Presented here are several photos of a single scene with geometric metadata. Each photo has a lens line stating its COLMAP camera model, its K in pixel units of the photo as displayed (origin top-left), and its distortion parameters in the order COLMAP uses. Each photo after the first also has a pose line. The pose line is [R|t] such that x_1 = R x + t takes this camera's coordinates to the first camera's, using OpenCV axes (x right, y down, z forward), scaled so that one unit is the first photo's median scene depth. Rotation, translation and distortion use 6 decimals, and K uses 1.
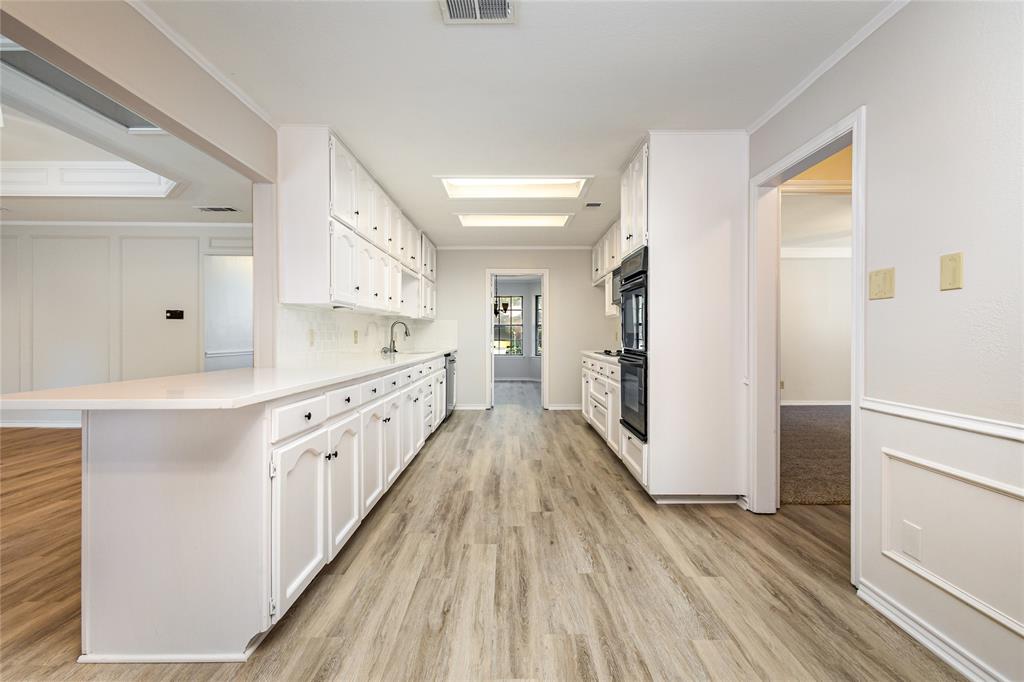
lens RADIAL K [[474.3, 0, 517.0], [0, 474.3, 340.0], [0, 0, 1]] dist [0.009348, -0.005210]
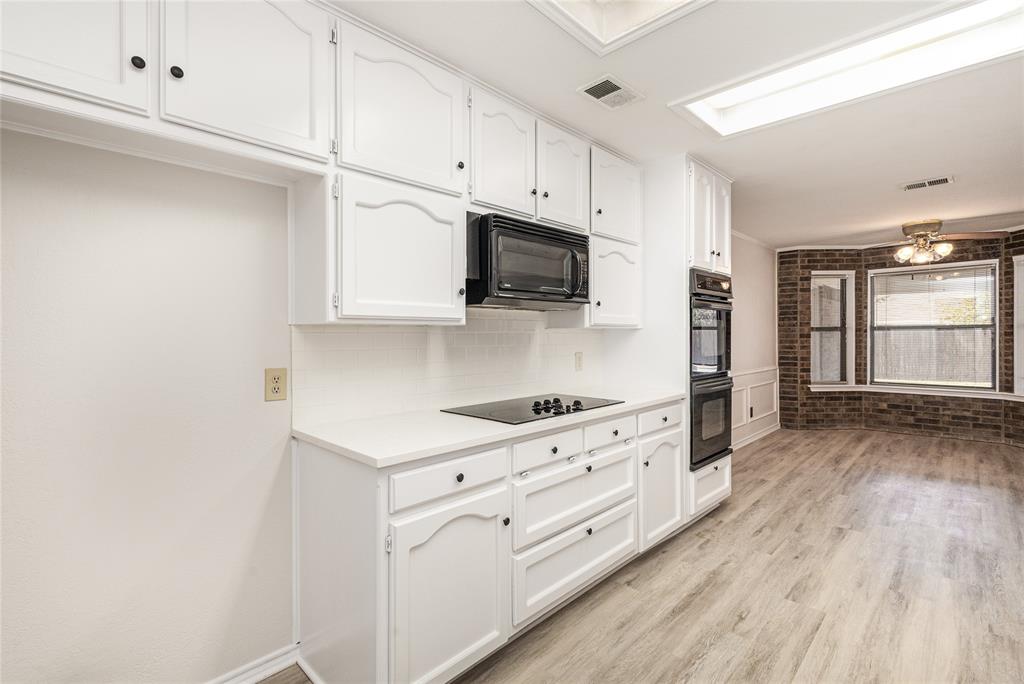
lens RADIAL K [[474.3, 0, 505.4], [0, 474.3, 334.9], [0, 0, 1]] dist [0.009348, -0.005210]
pose [[-0.702325, 0.002683, 0.711851, -0.140161], [0.013706, 0.999858, 0.009754, -0.070950], [-0.711724, 0.016607, -0.702263, 1.958495]]
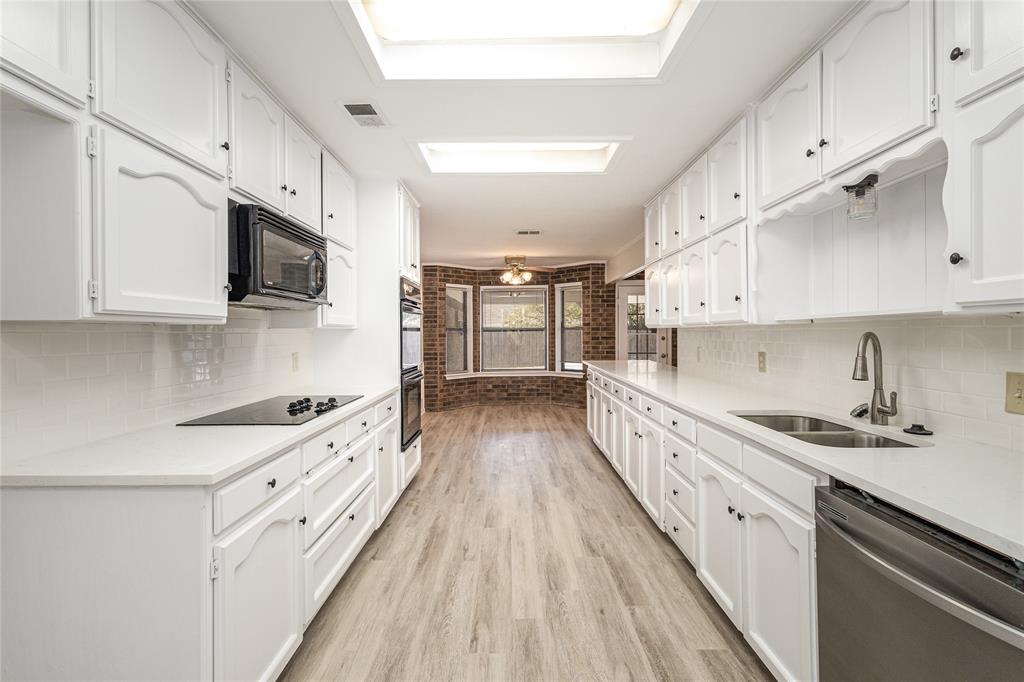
lens RADIAL K [[474.3, 0, 514.2], [0, 474.3, 336.8], [0, 0, 1]] dist [0.009348, -0.005210]
pose [[-0.999964, 0.006589, 0.005288, -0.003151], [0.006701, 0.999749, 0.021392, -0.073223], [-0.005145, 0.021427, -0.999757, 2.115335]]
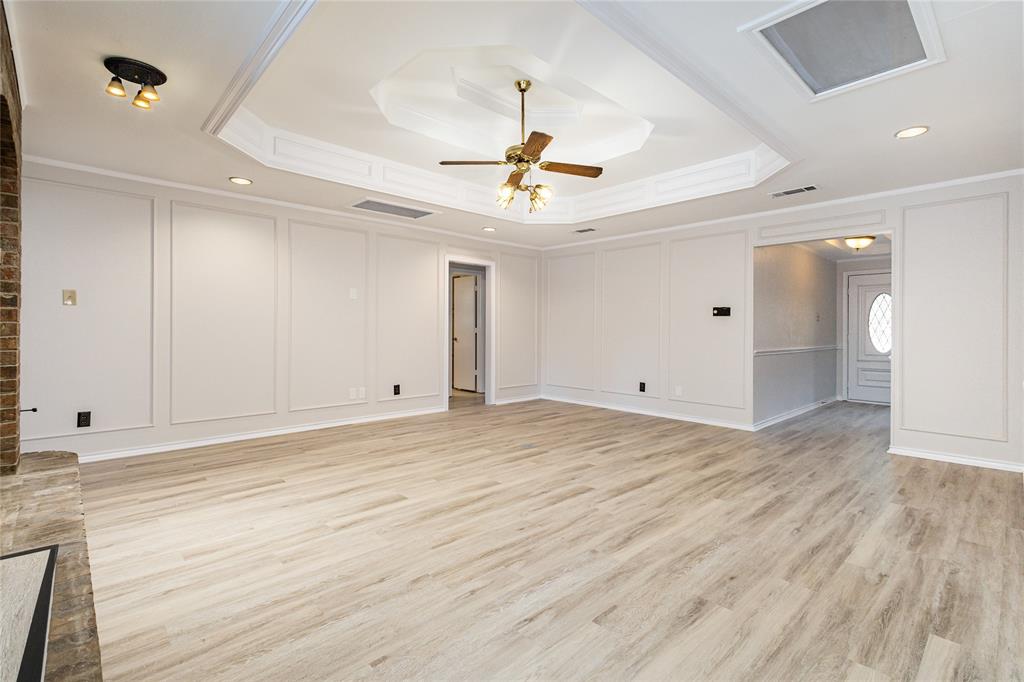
lens RADIAL K [[474.3, 0, 501.3], [0, 474.3, 329.8], [0, 0, 1]] dist [0.009348, -0.005210]
pose [[0.666808, -0.001930, -0.745227, -0.476065], [-0.009848, 0.999887, -0.011401, 0.000661], [0.745165, 0.014941, 0.666713, 0.001437]]
